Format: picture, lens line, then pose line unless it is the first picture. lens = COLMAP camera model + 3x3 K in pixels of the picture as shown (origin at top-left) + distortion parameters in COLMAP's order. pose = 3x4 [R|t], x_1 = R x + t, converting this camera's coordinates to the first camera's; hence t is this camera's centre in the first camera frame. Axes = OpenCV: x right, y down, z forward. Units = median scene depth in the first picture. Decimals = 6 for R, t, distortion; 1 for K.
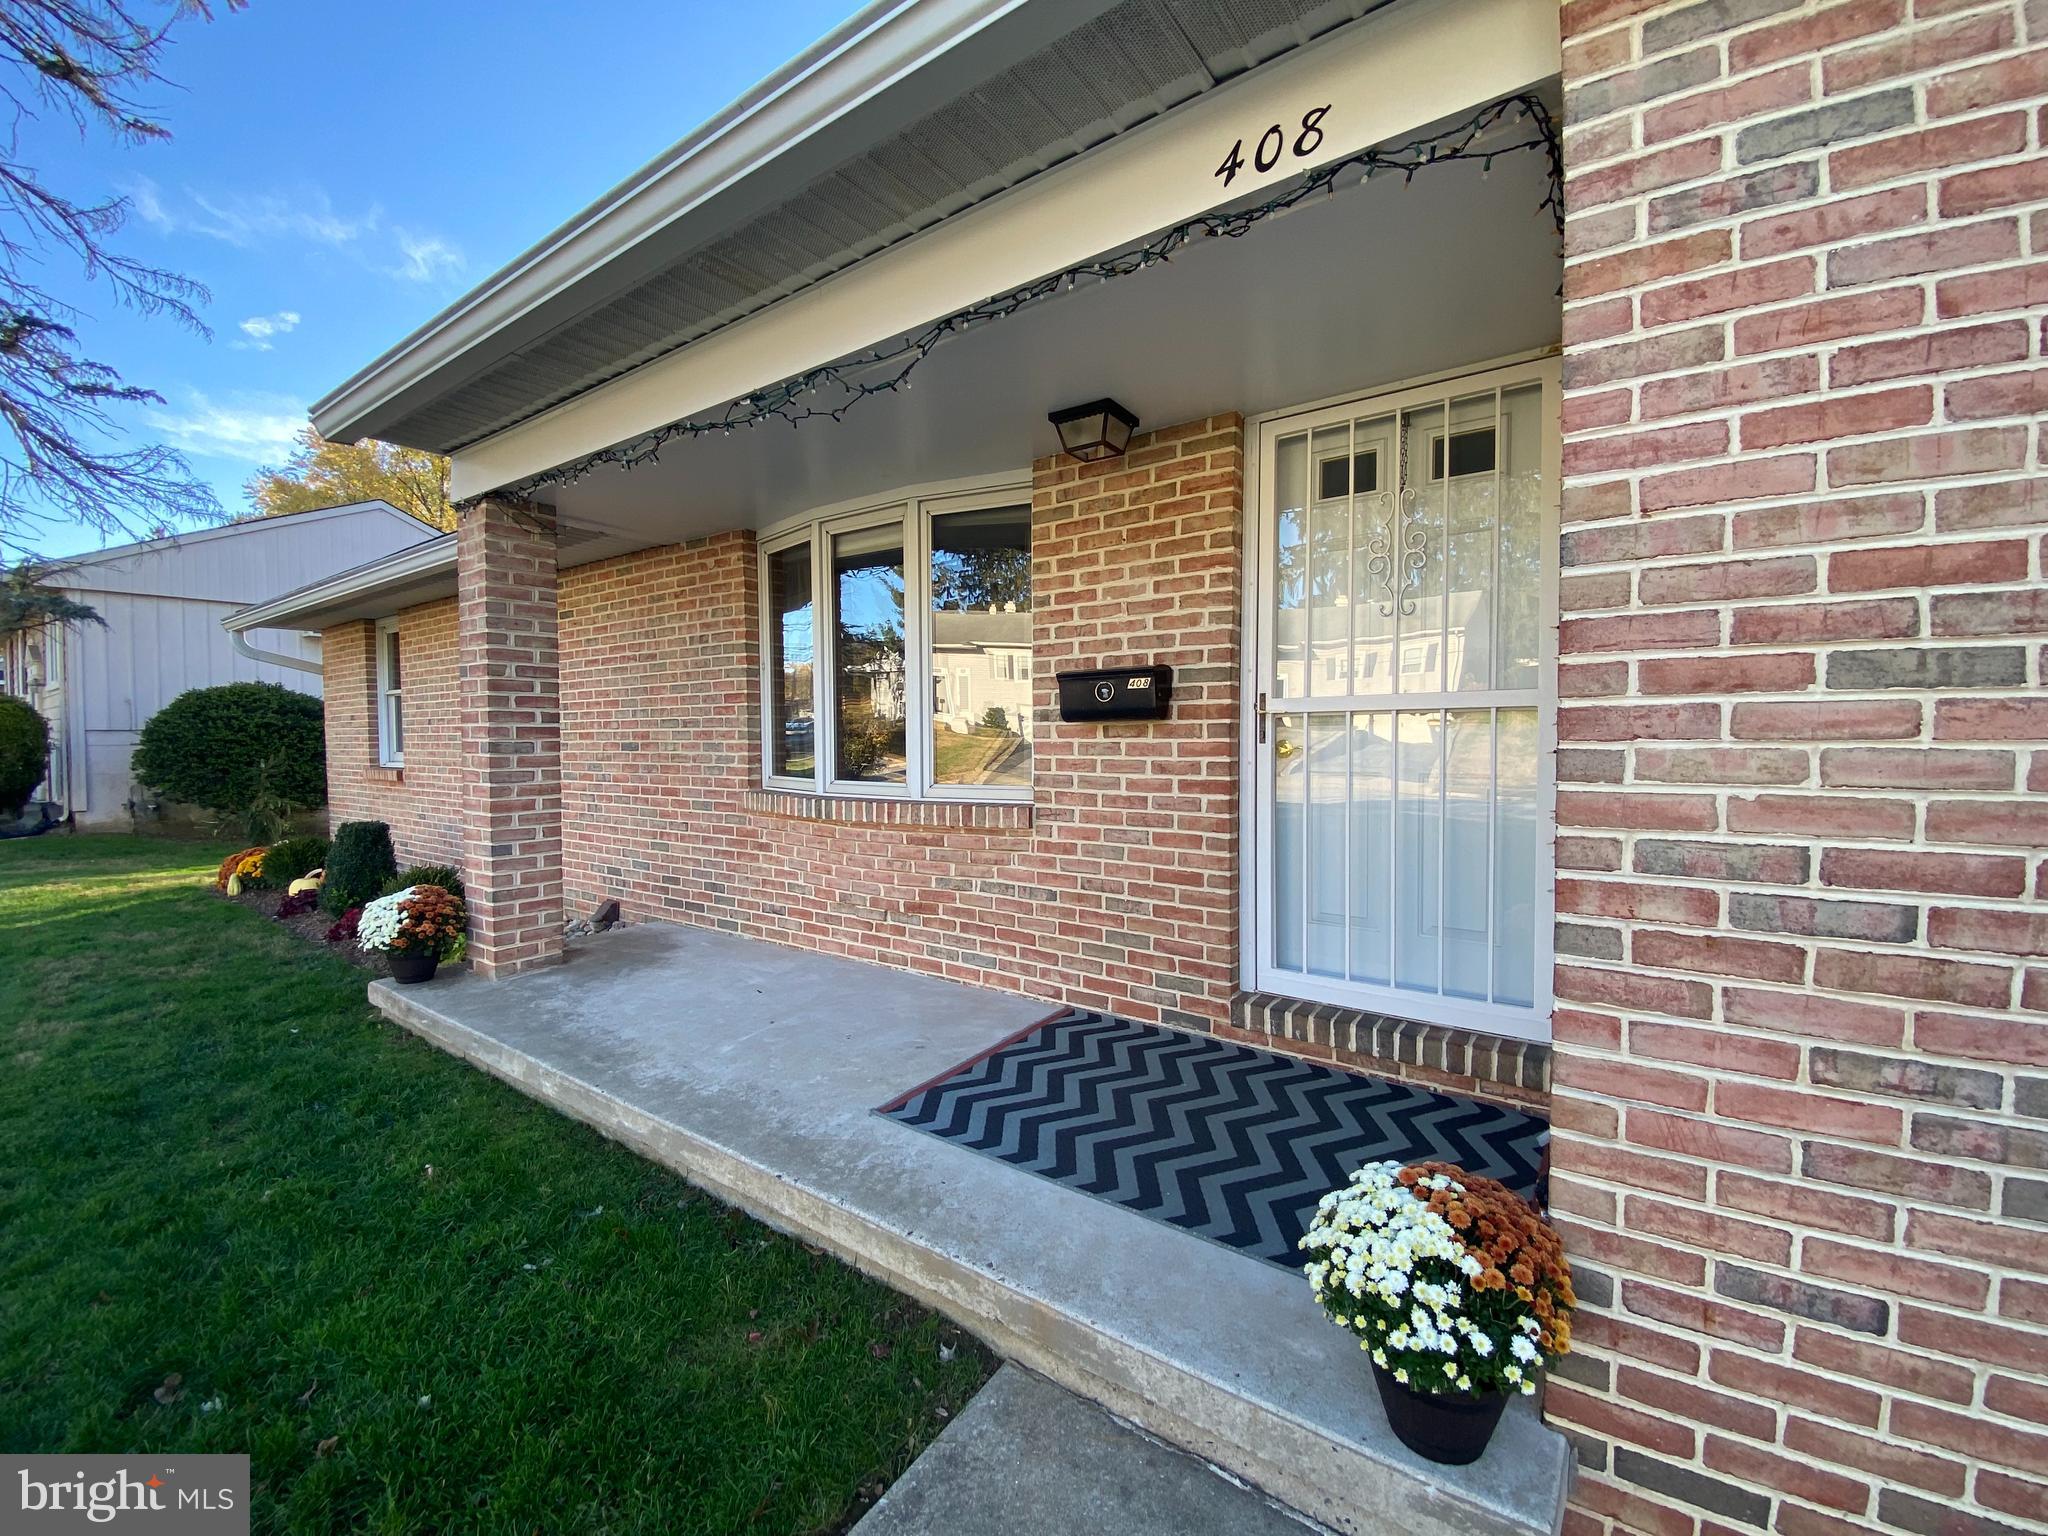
lens RADIAL K [[823.2, 0, 1024.0], [0, 823.2, 768.0], [0, 0, 1]] dist [0.022354, -0.019086]
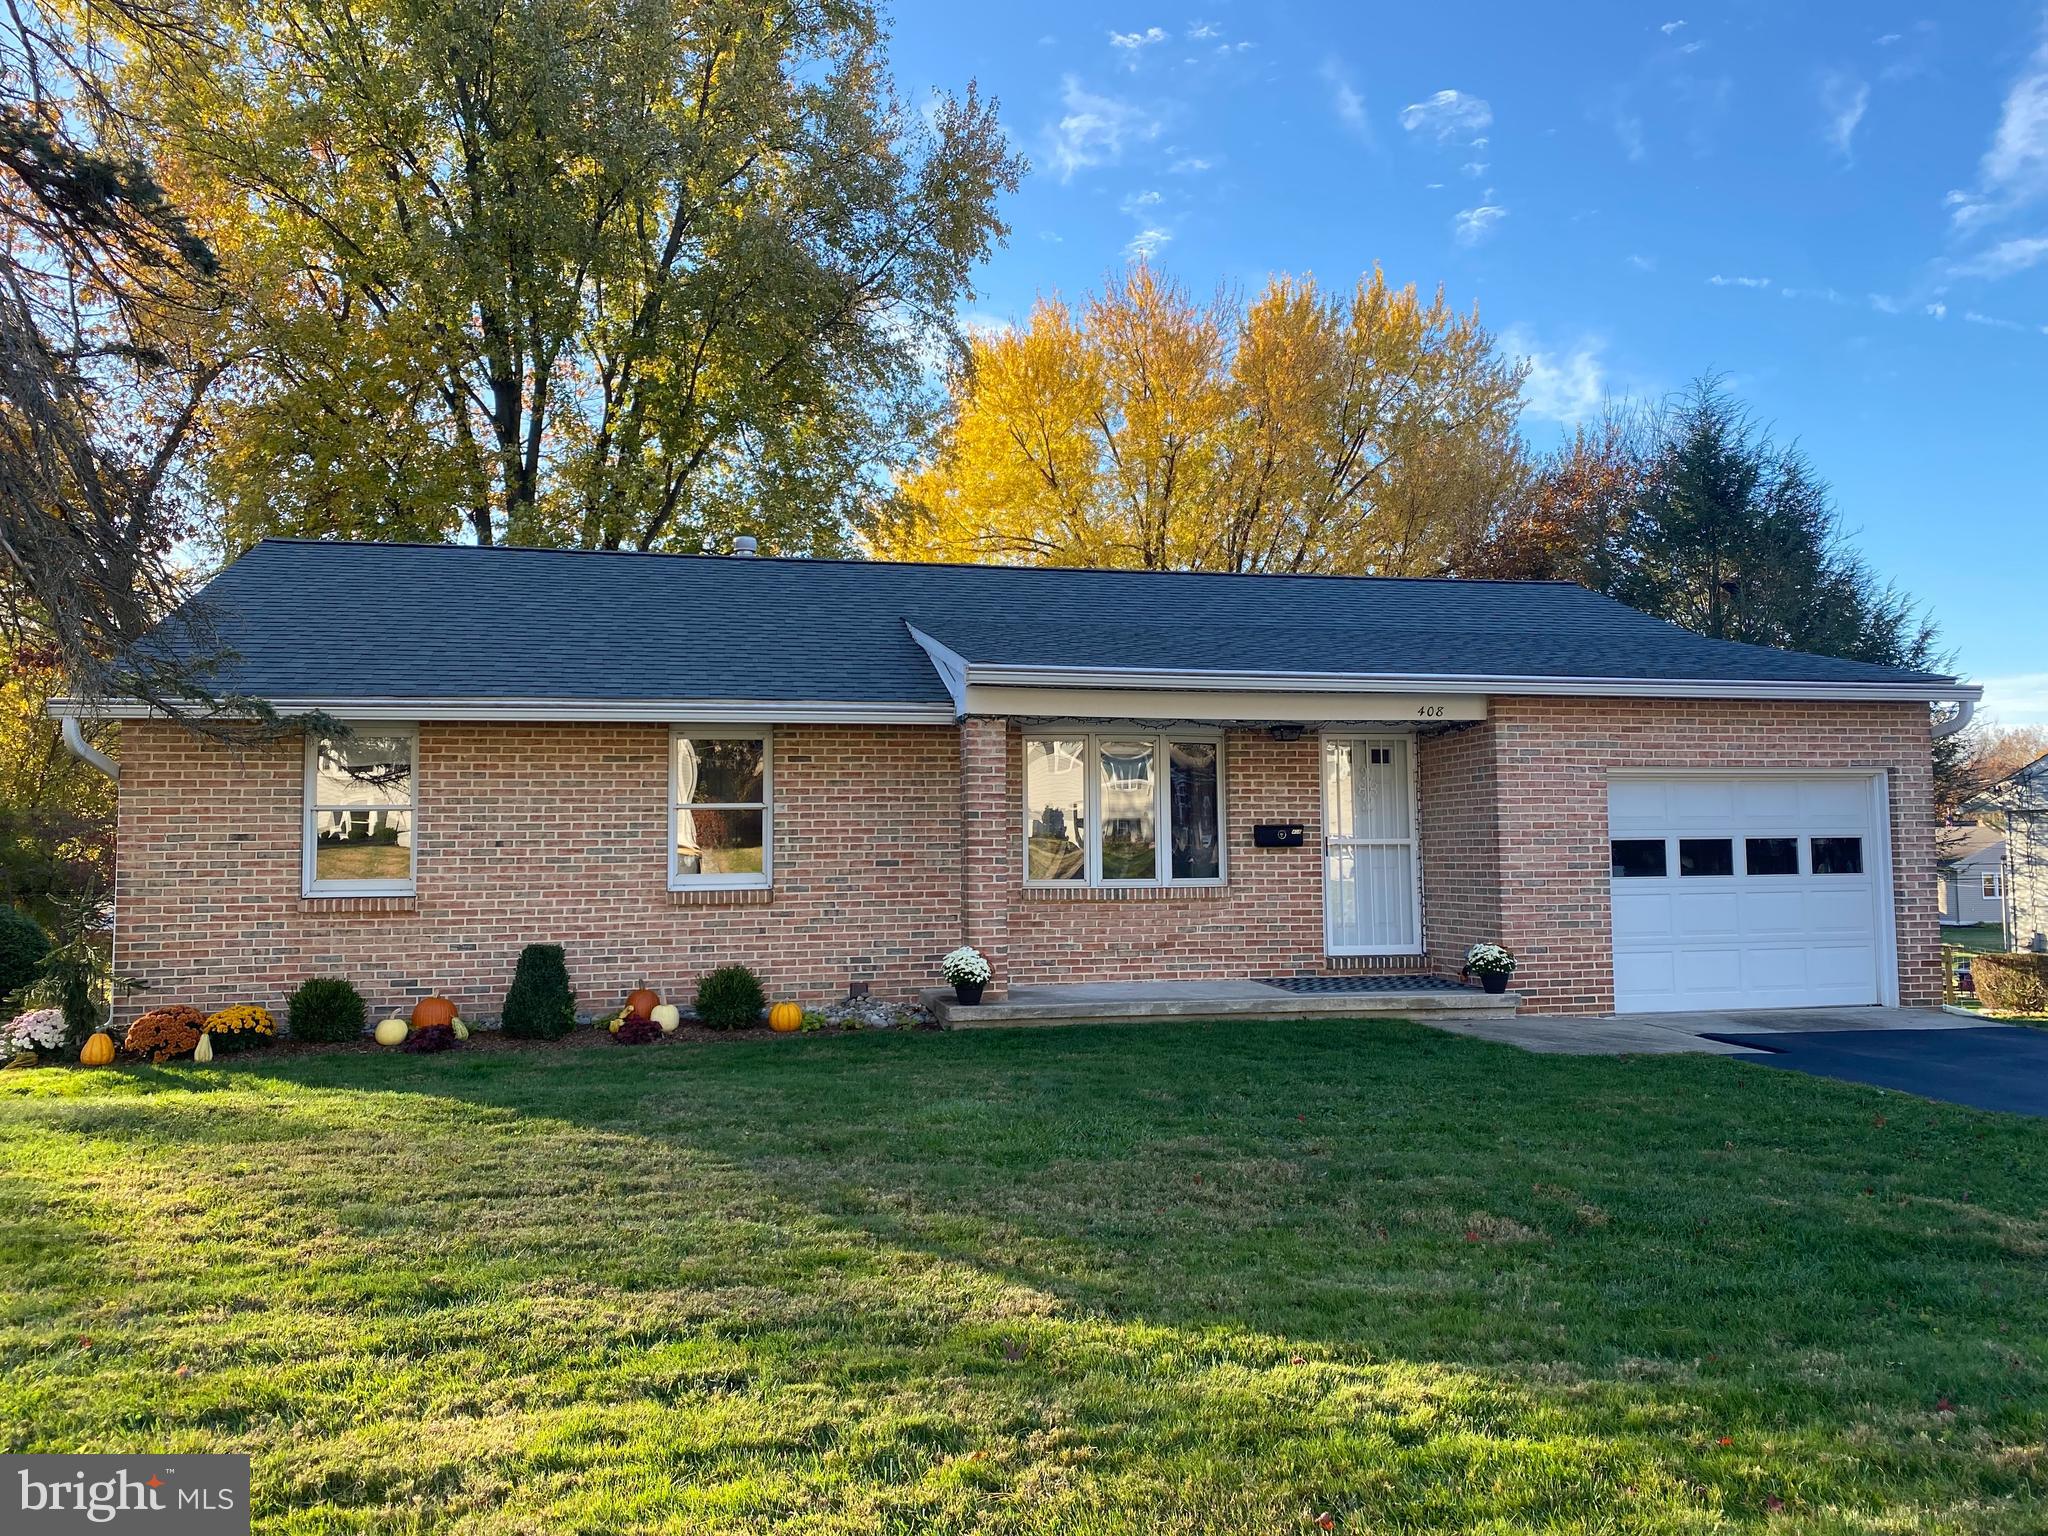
lens RADIAL K [[1545.1, 0, 1027.3], [0, 1545.1, 753.2], [0, 0, 1]] dist [0.175940, -0.376227]
pose [[0.672994, 0.048635, 0.738047, -3.564879], [0.034970, 0.994628, -0.097430, 0.080832], [-0.738821, 0.091379, 0.667678, -1.417126]]
